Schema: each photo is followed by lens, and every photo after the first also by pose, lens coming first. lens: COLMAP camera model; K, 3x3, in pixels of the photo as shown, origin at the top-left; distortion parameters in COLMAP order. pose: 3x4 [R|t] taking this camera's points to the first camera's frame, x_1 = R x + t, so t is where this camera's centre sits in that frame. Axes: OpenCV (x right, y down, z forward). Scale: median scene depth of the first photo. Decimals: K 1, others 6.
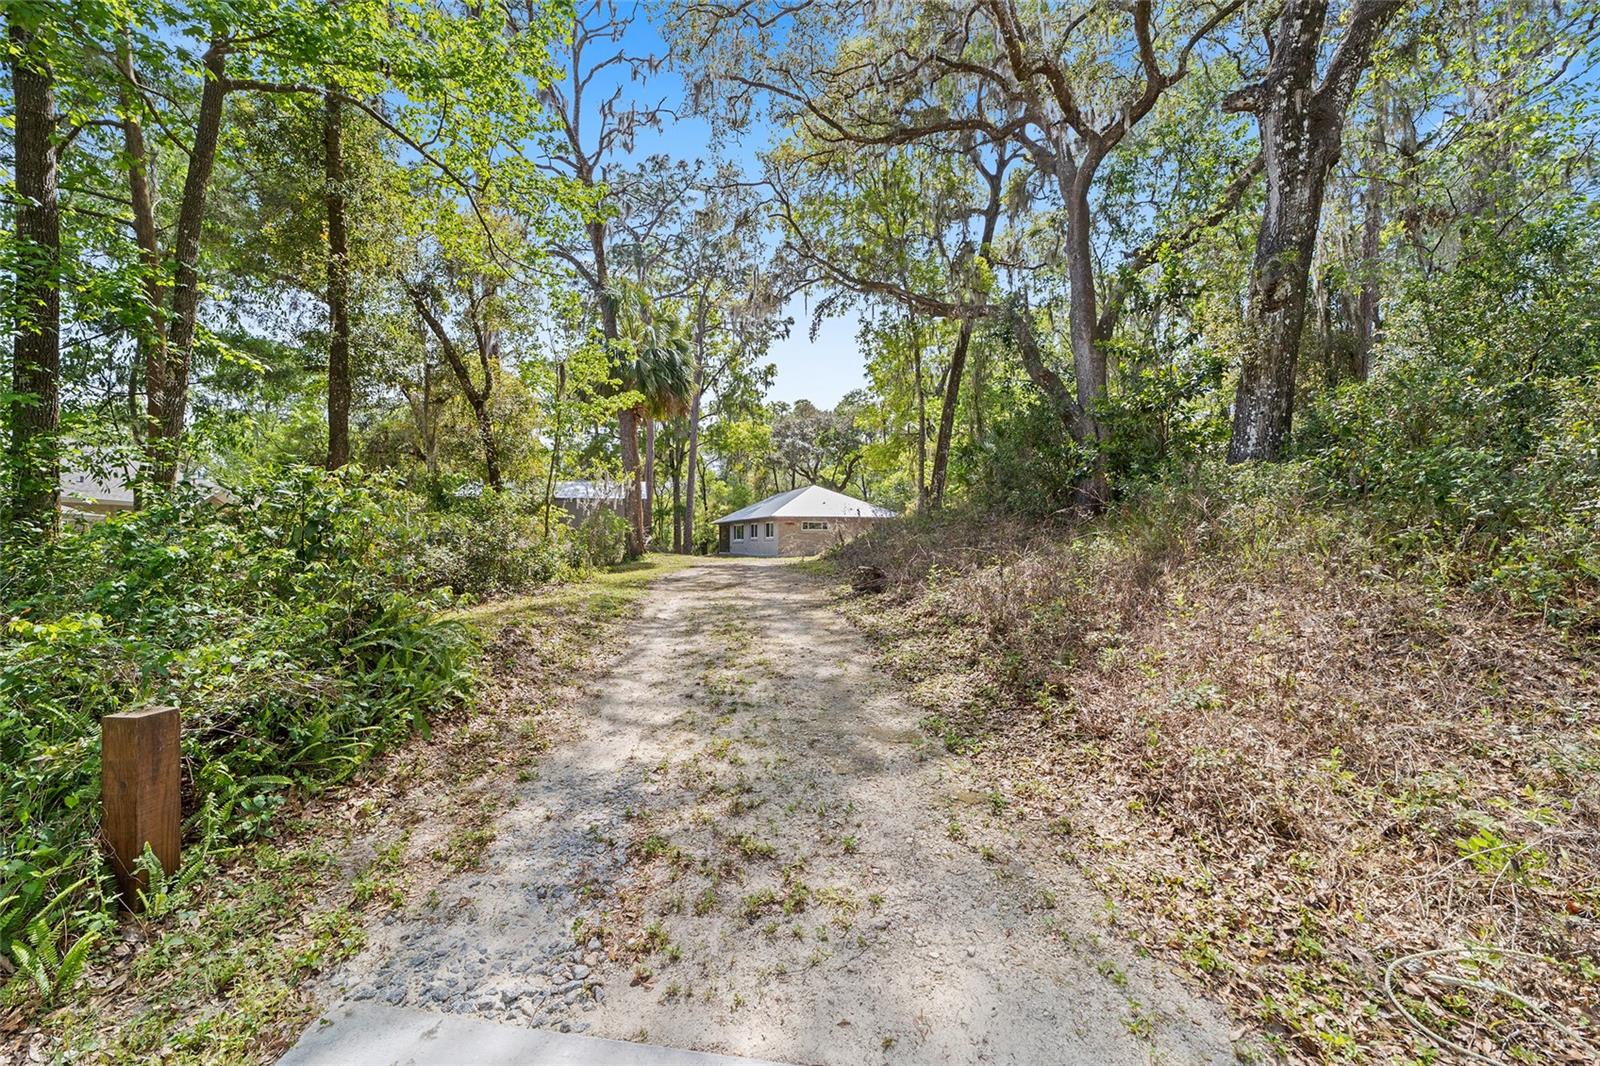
lens RADIAL K [[615.4, 0, 794.3], [0, 615.4, 536.4], [0, 0, 1]] dist [-0.001766, 0.000357]
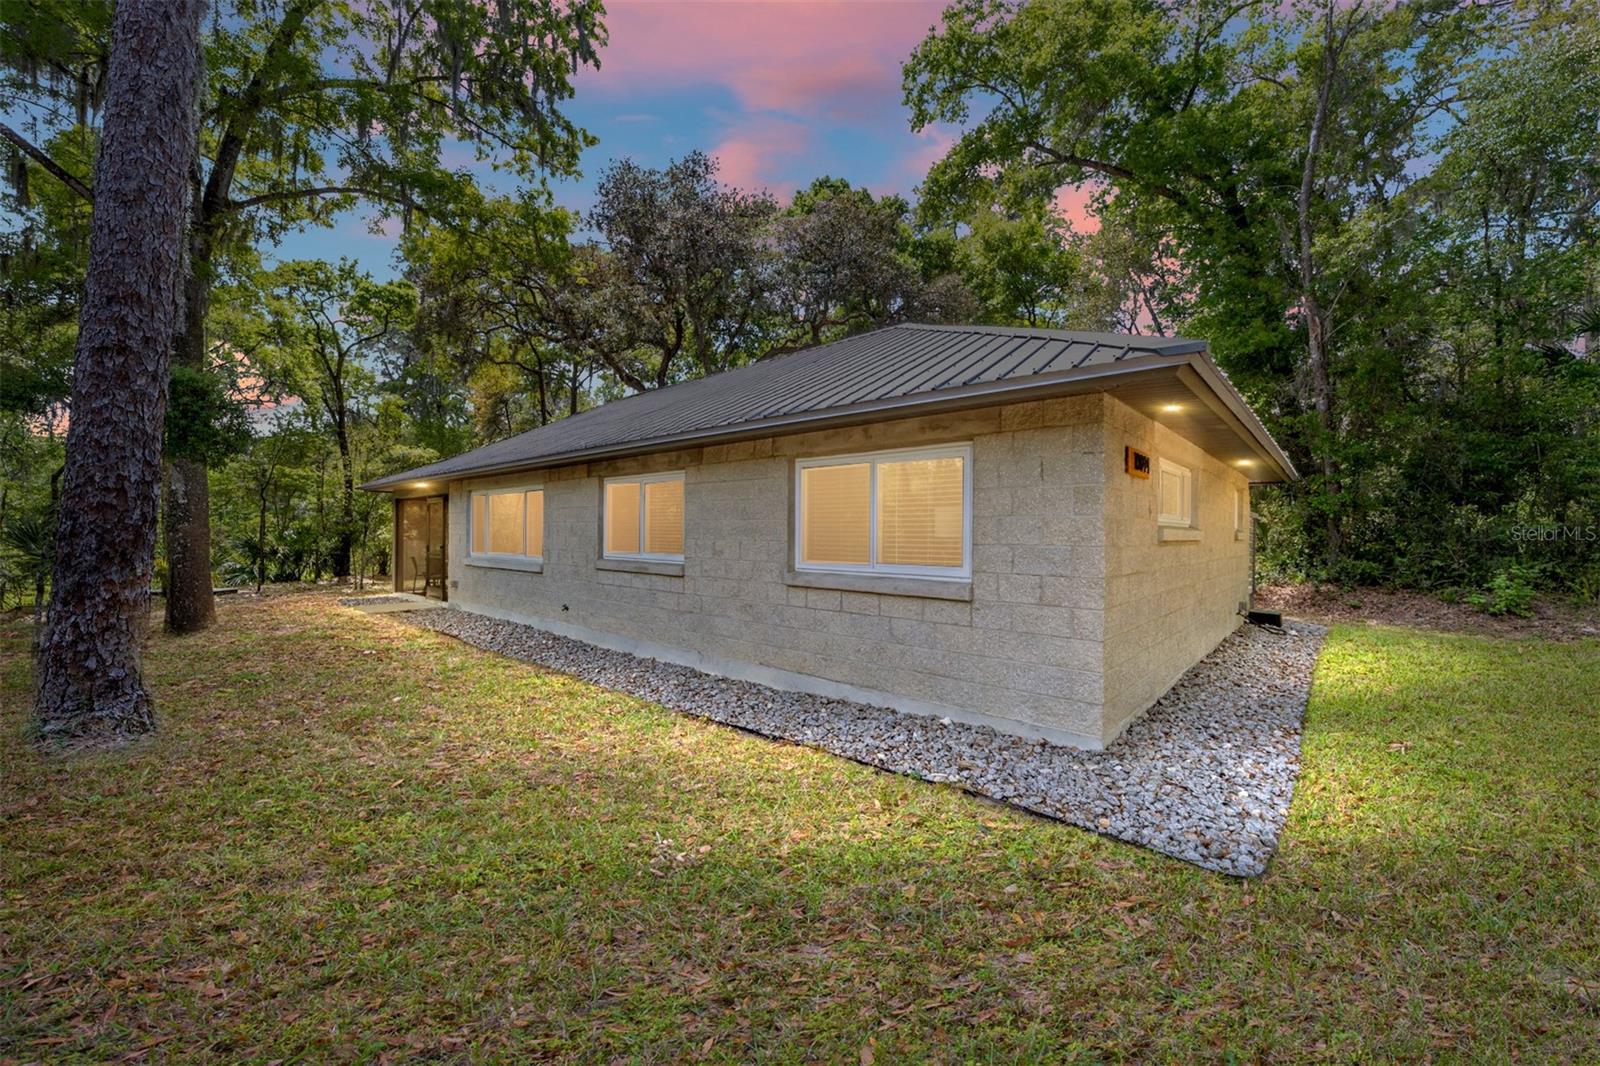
lens RADIAL K [[610.4, 0, 794.8], [0, 610.4, 534.7], [0, 0, 1]] dist [-0.000039, 0.000351]
pose [[0.886731, 0.010340, 0.462170, -0.110089], [-0.014690, 0.999875, 0.005815, -0.005845], [-0.462052, -0.011946, 0.886772, 0.833235]]
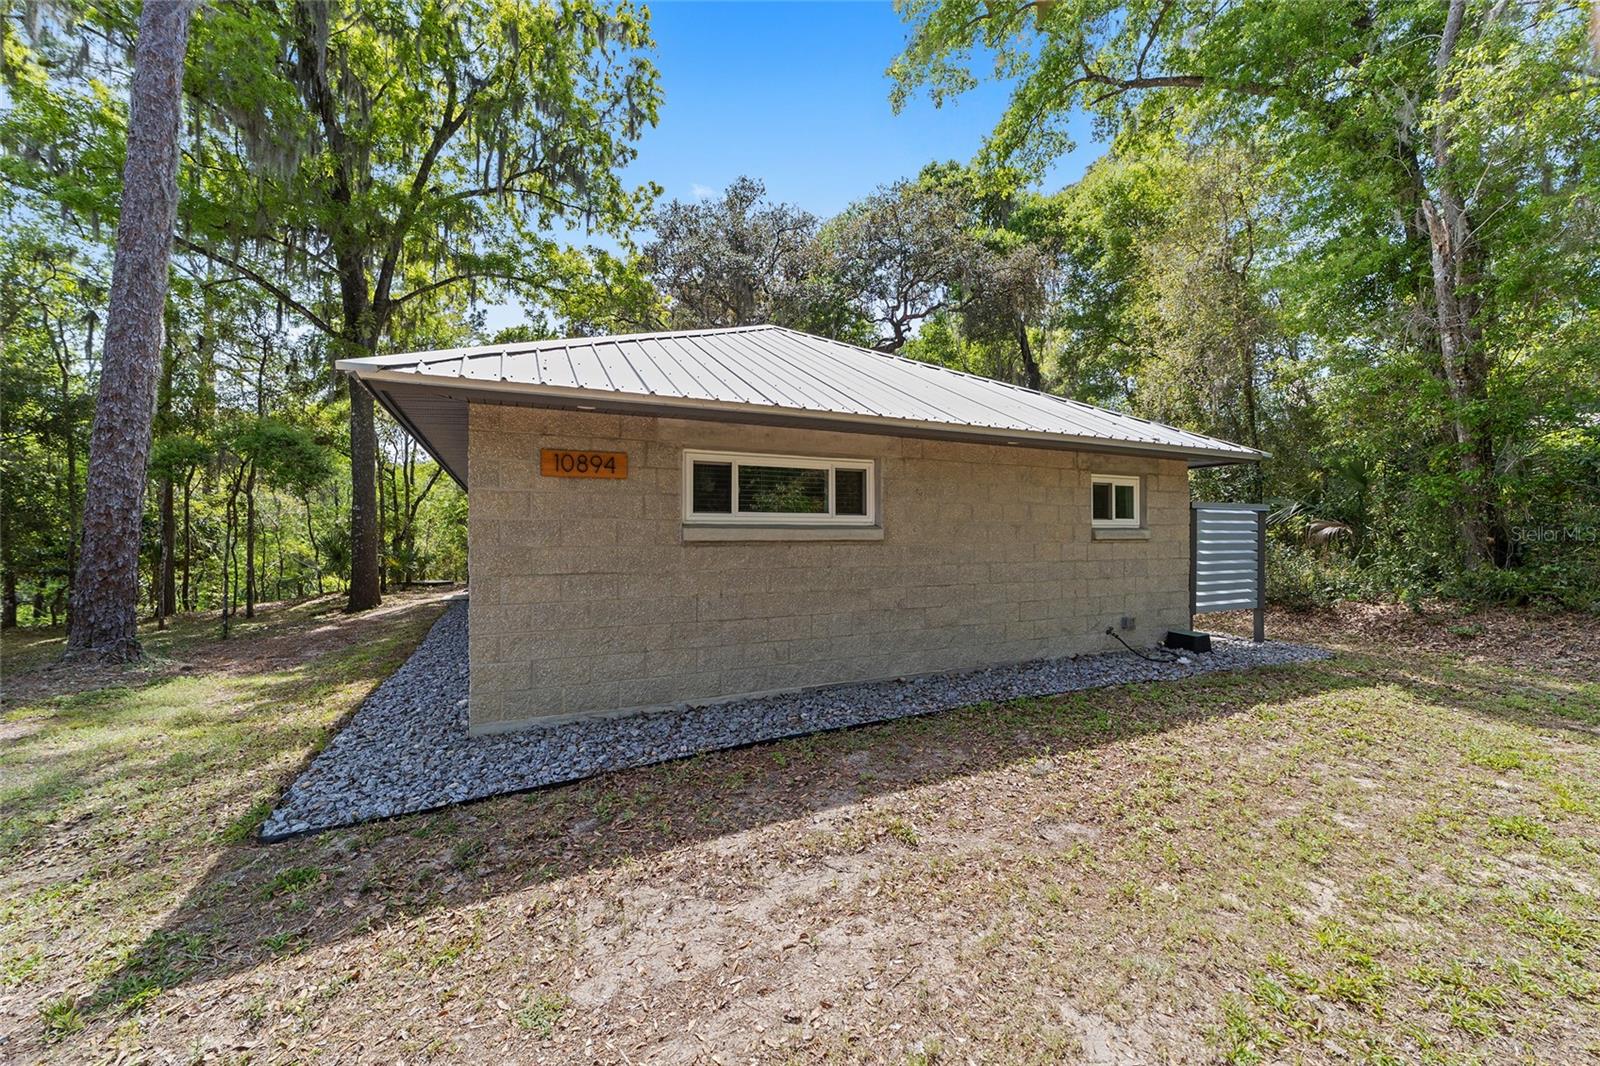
lens RADIAL K [[615.4, 0, 794.3], [0, 615.4, 536.4], [0, 0, 1]] dist [-0.001766, 0.000357]
pose [[0.996309, 0.002507, 0.085802, 0.021843], [-0.002963, 0.999982, 0.005187, -0.006543], [-0.085788, -0.005422, 0.996299, 0.787749]]
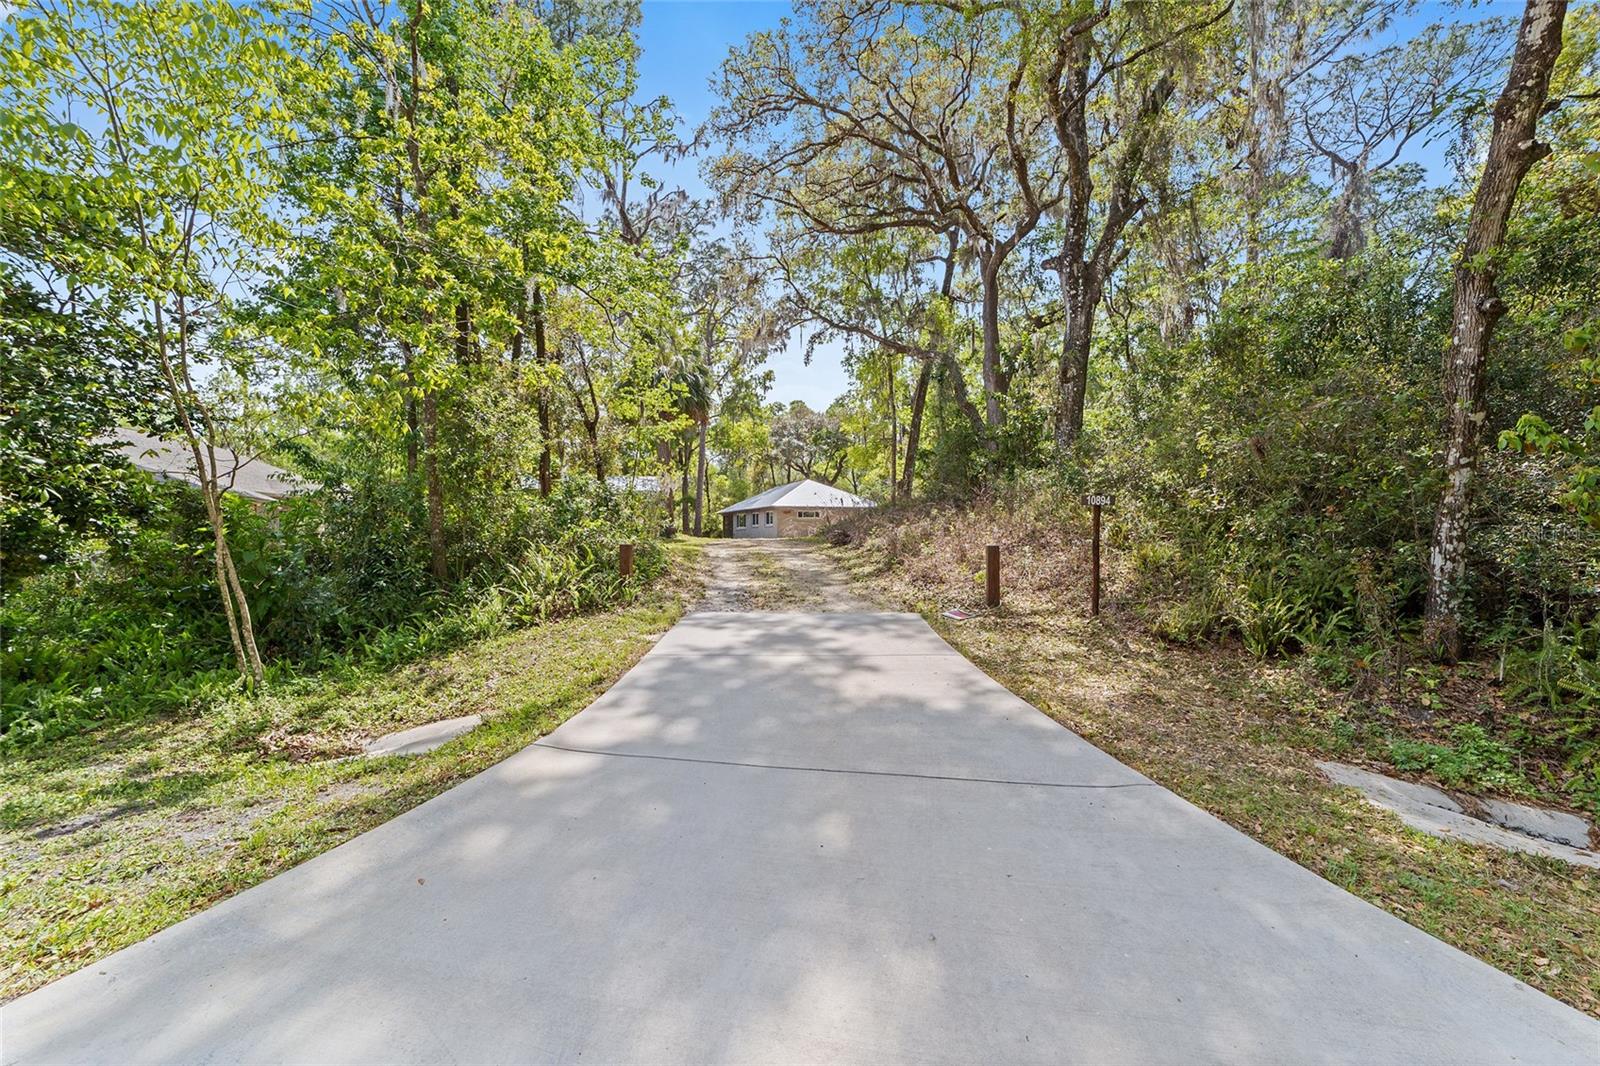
lens RADIAL K [[615.4, 0, 794.3], [0, 615.4, 536.4], [0, 0, 1]] dist [-0.001766, 0.000357]
pose [[0.999948, 0.000191, 0.010200, -0.004729], [-0.000300, 0.999943, 0.010645, 0.010827], [-0.010198, -0.010648, 0.999891, -0.149508]]
